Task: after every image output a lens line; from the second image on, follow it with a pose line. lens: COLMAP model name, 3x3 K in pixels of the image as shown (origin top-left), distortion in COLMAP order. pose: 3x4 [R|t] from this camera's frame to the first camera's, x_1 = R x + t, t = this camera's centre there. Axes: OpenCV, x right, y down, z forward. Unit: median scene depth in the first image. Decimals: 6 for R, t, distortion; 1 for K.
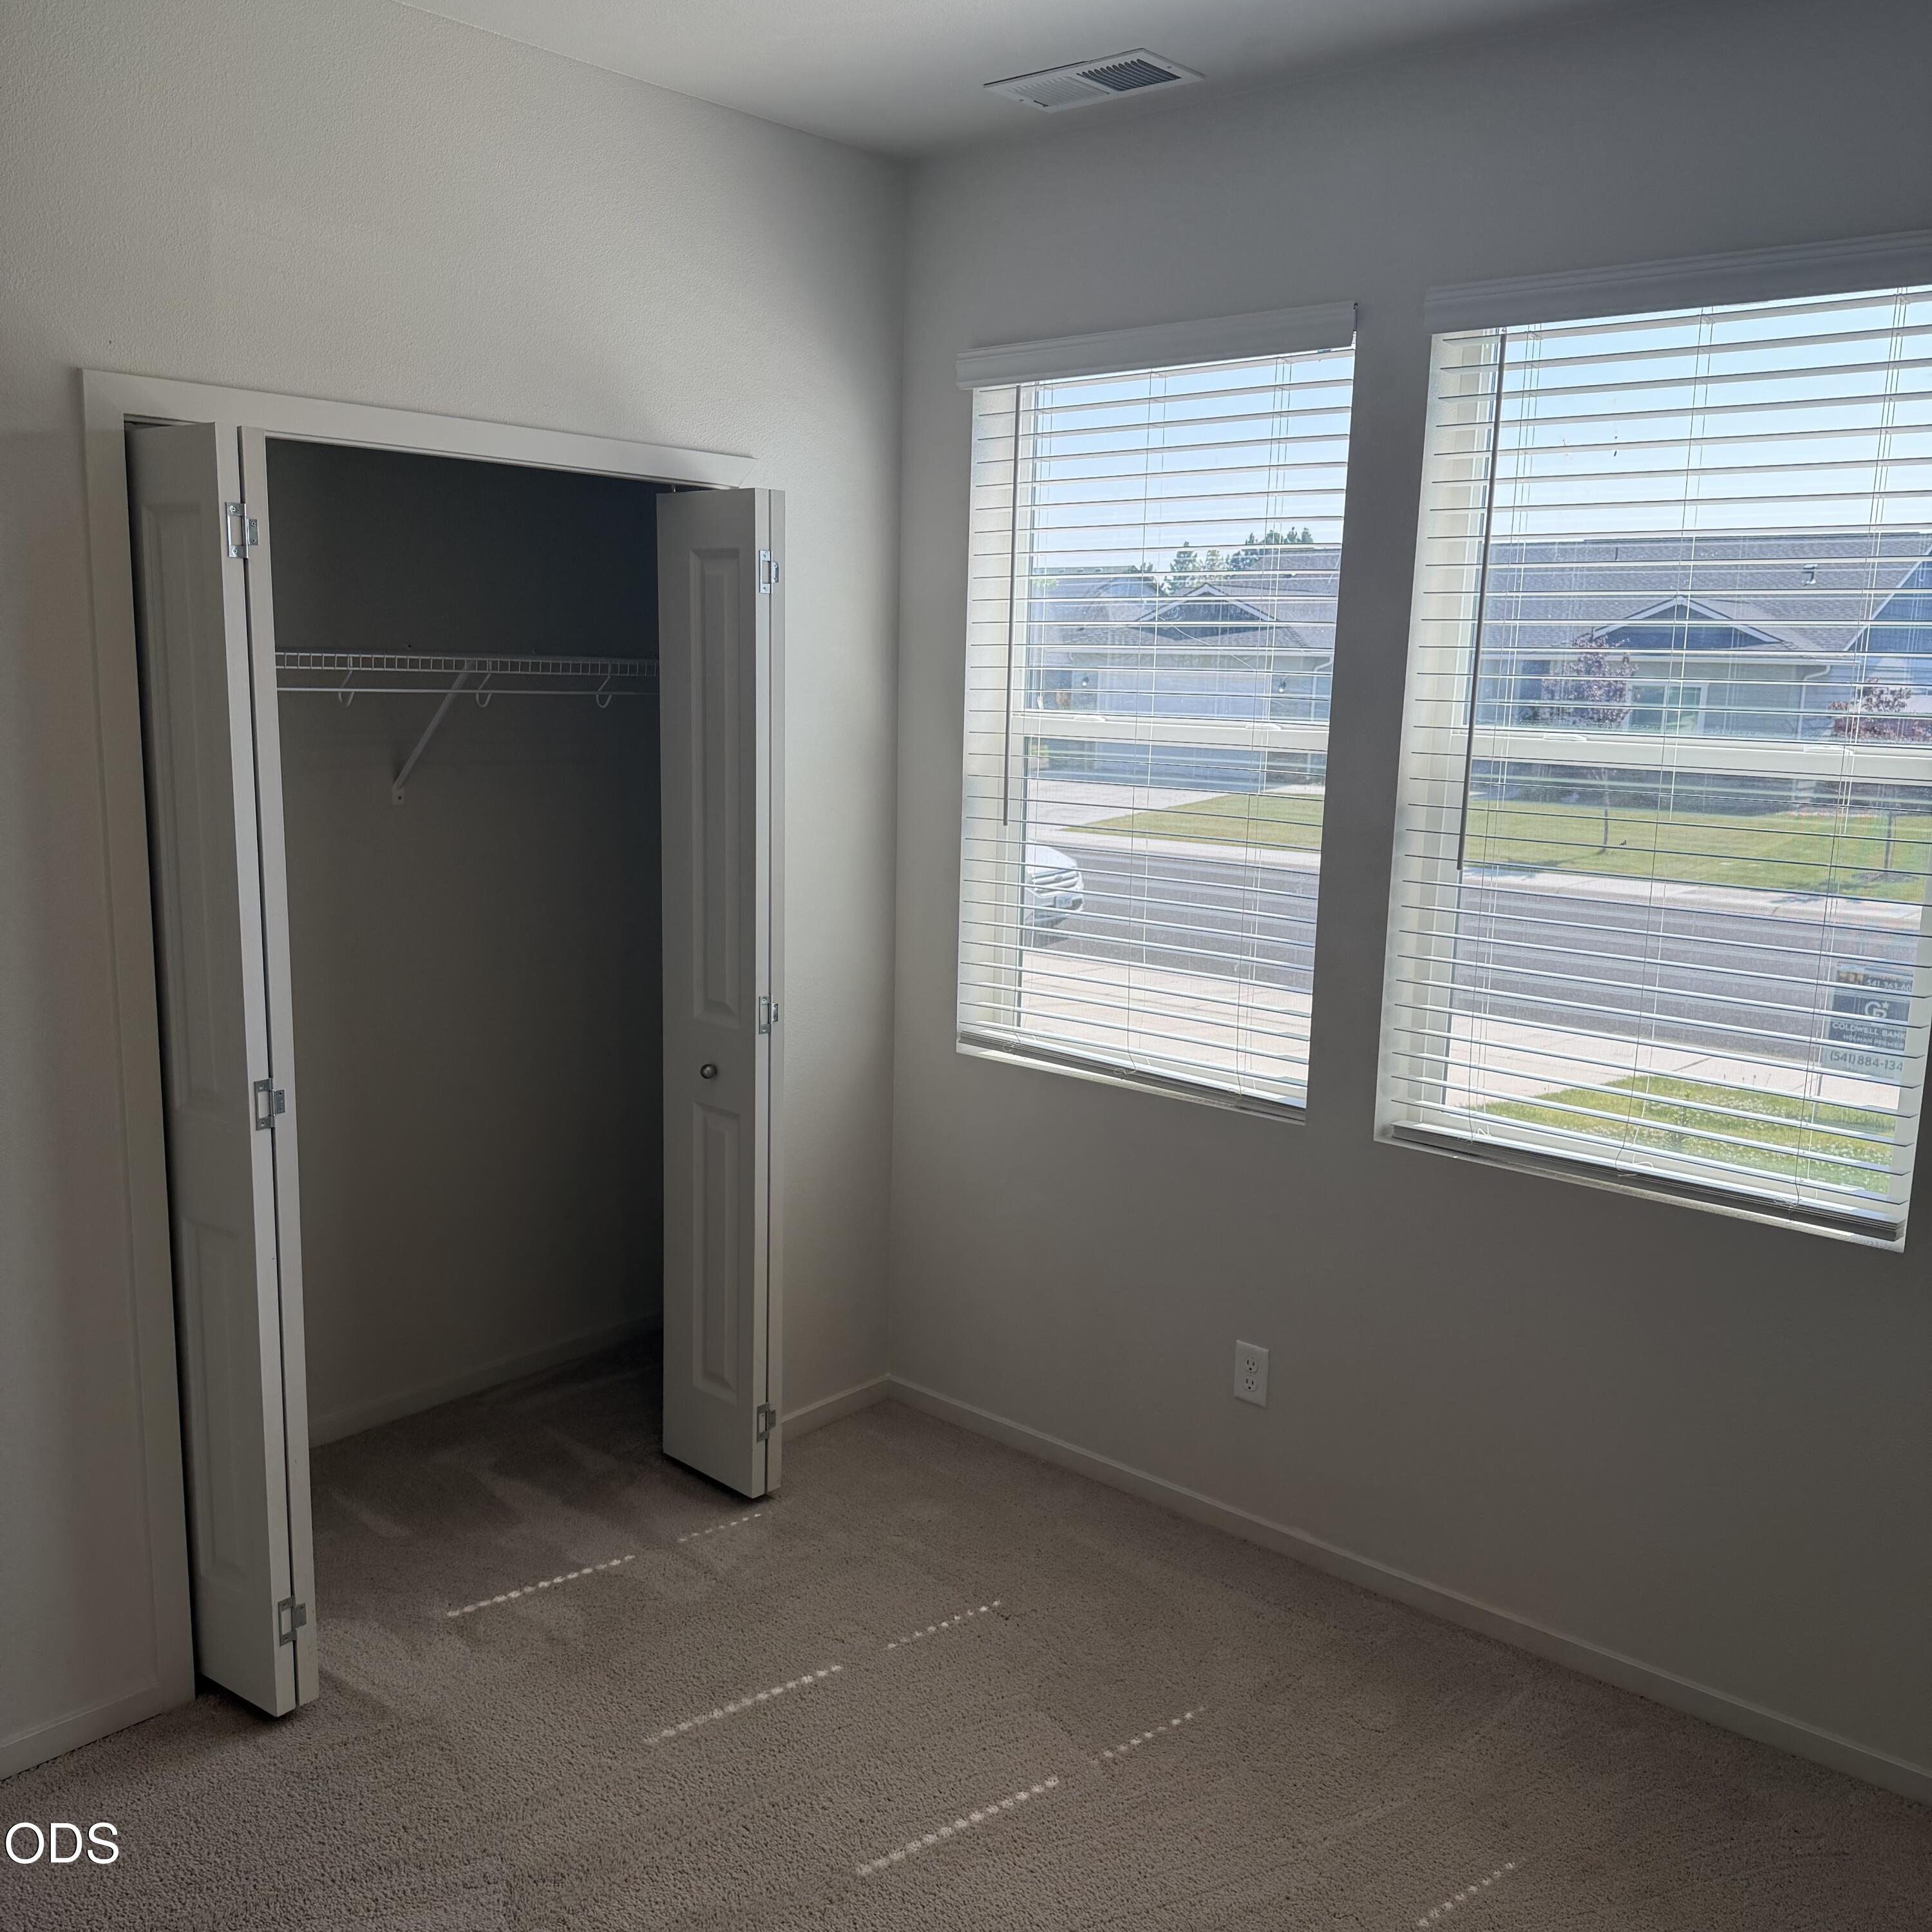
lens RADIAL K [[1786.1, 0, 966.0], [0, 1786.1, 966.0], [0, 0, 1]] dist [0.156545, -0.300804]
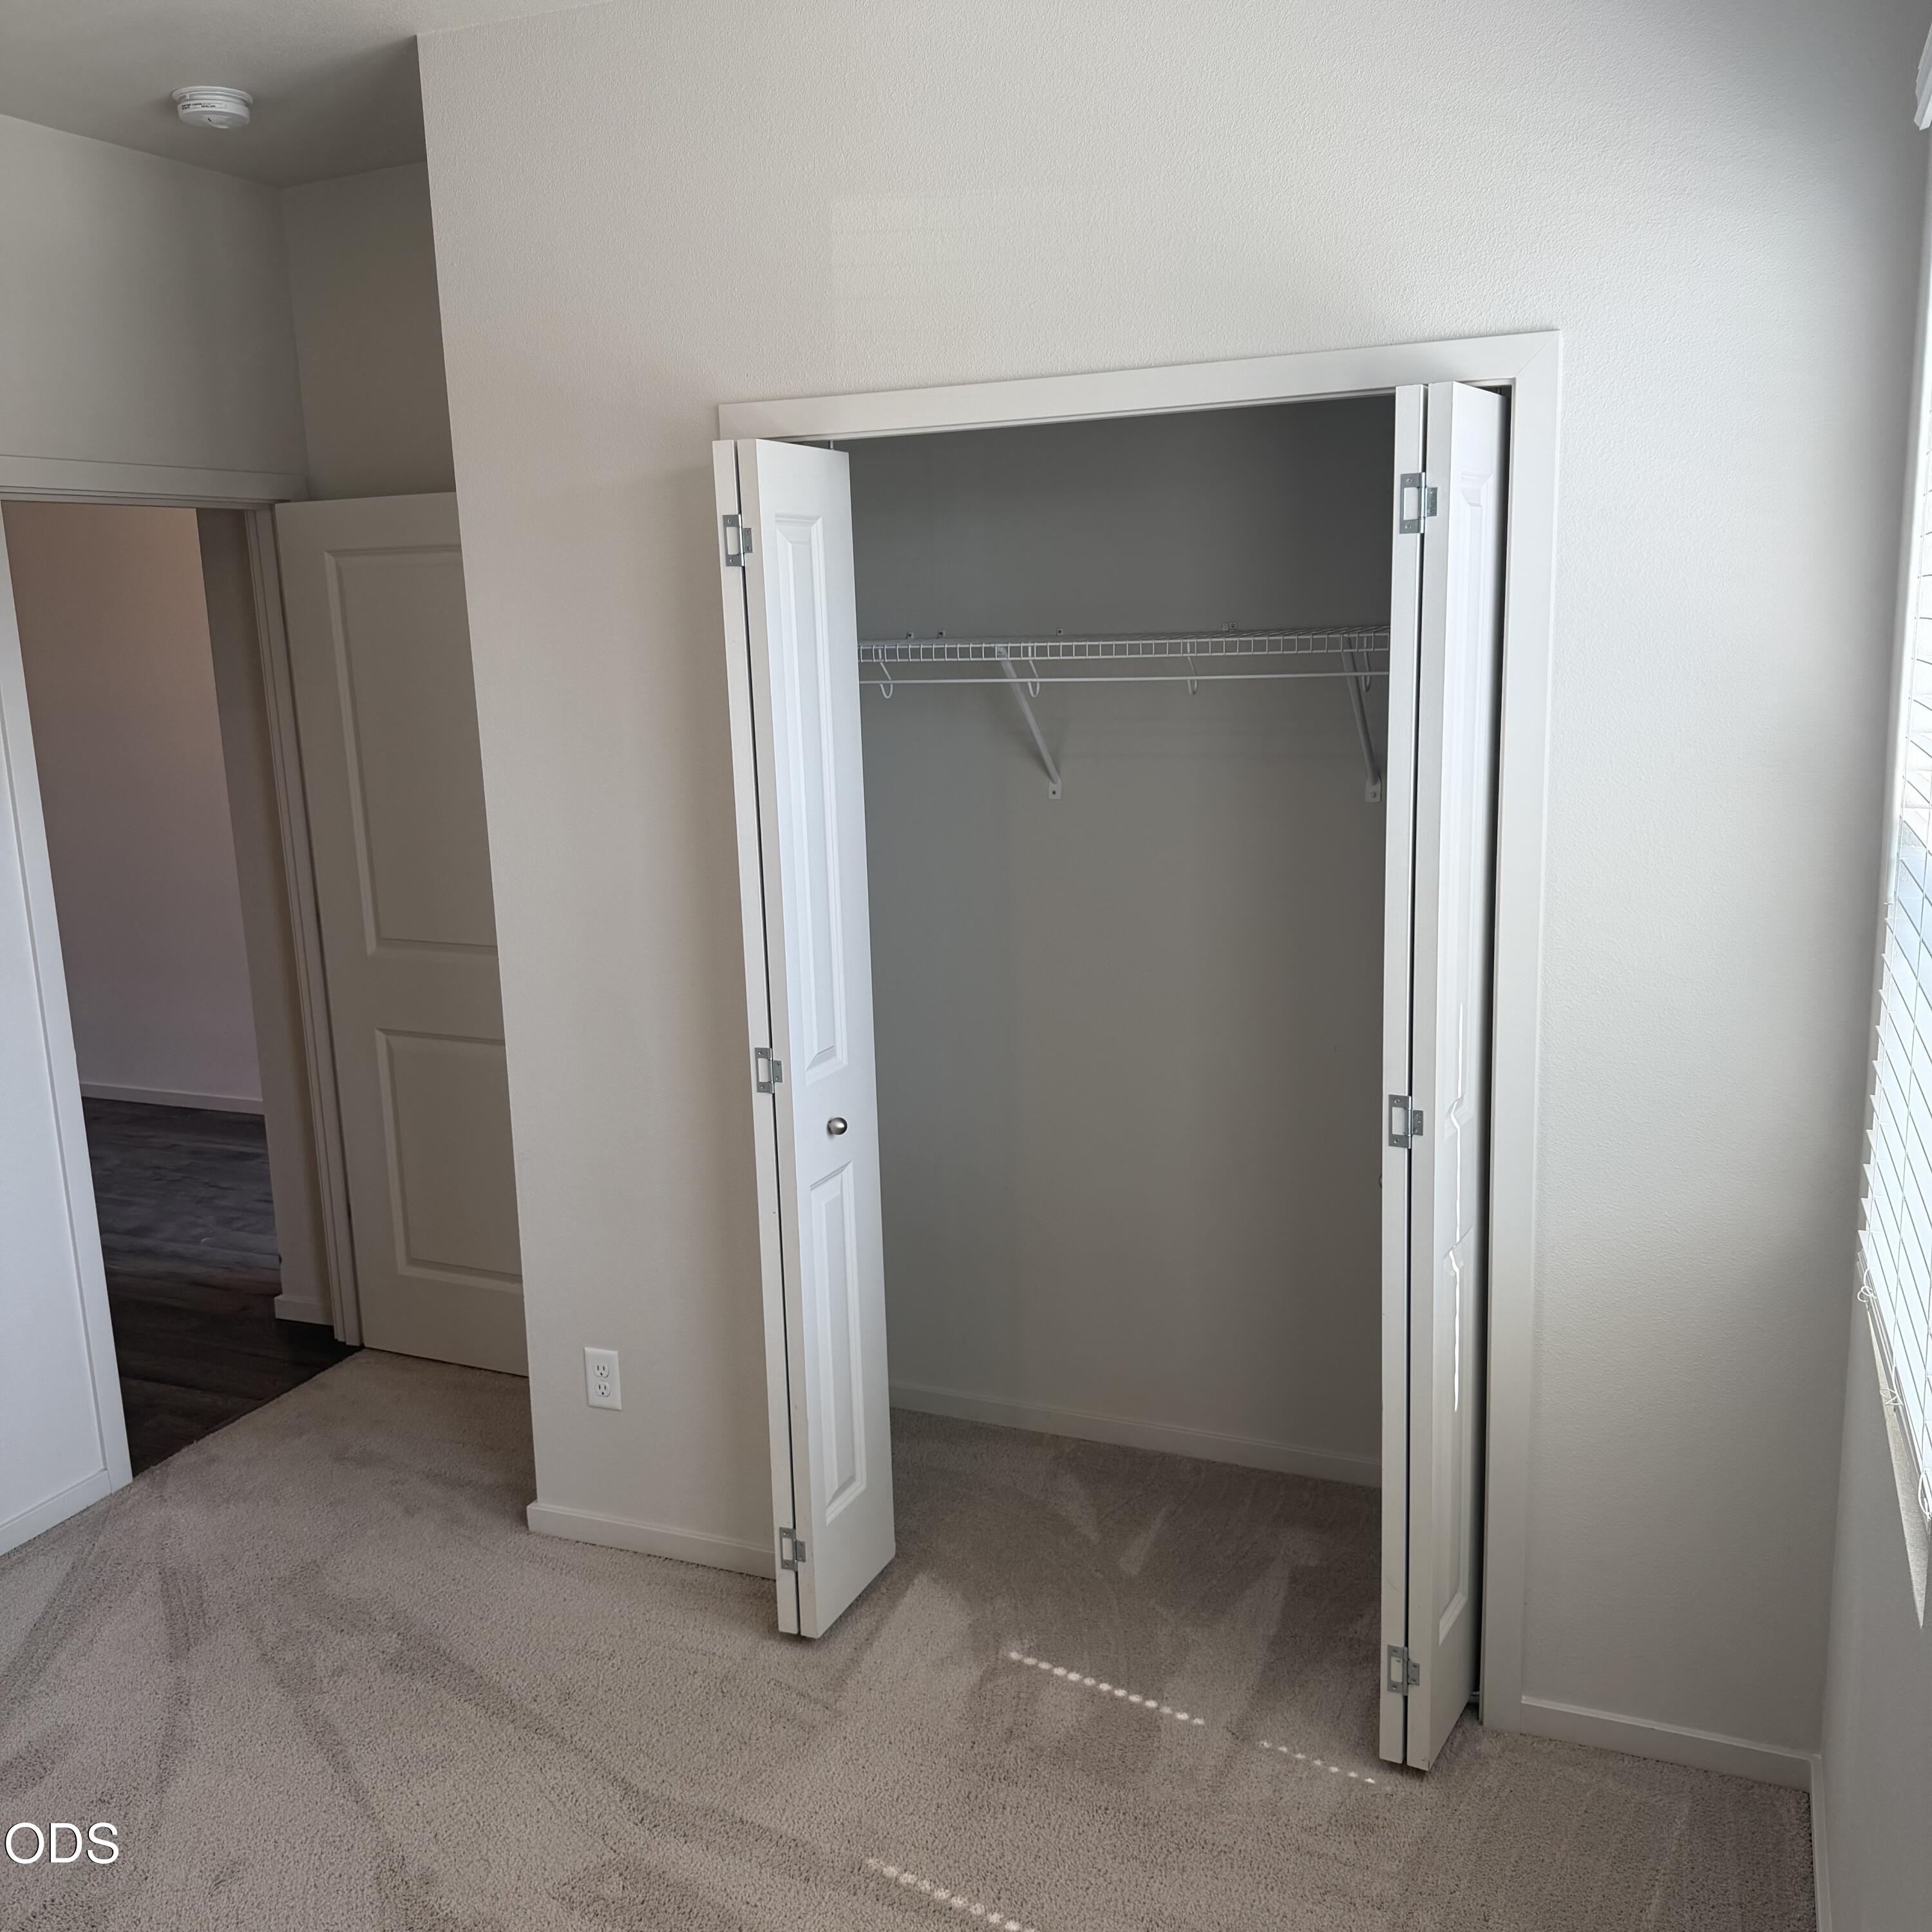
lens RADIAL K [[1786.1, 0, 966.0], [0, 1786.1, 966.0], [0, 0, 1]] dist [0.156545, -0.300804]
pose [[0.301864, 0.142890, -0.942582, 0.528656], [-0.128834, 0.985748, 0.108174, -0.092521], [0.944606, 0.088783, 0.315971, 0.621368]]
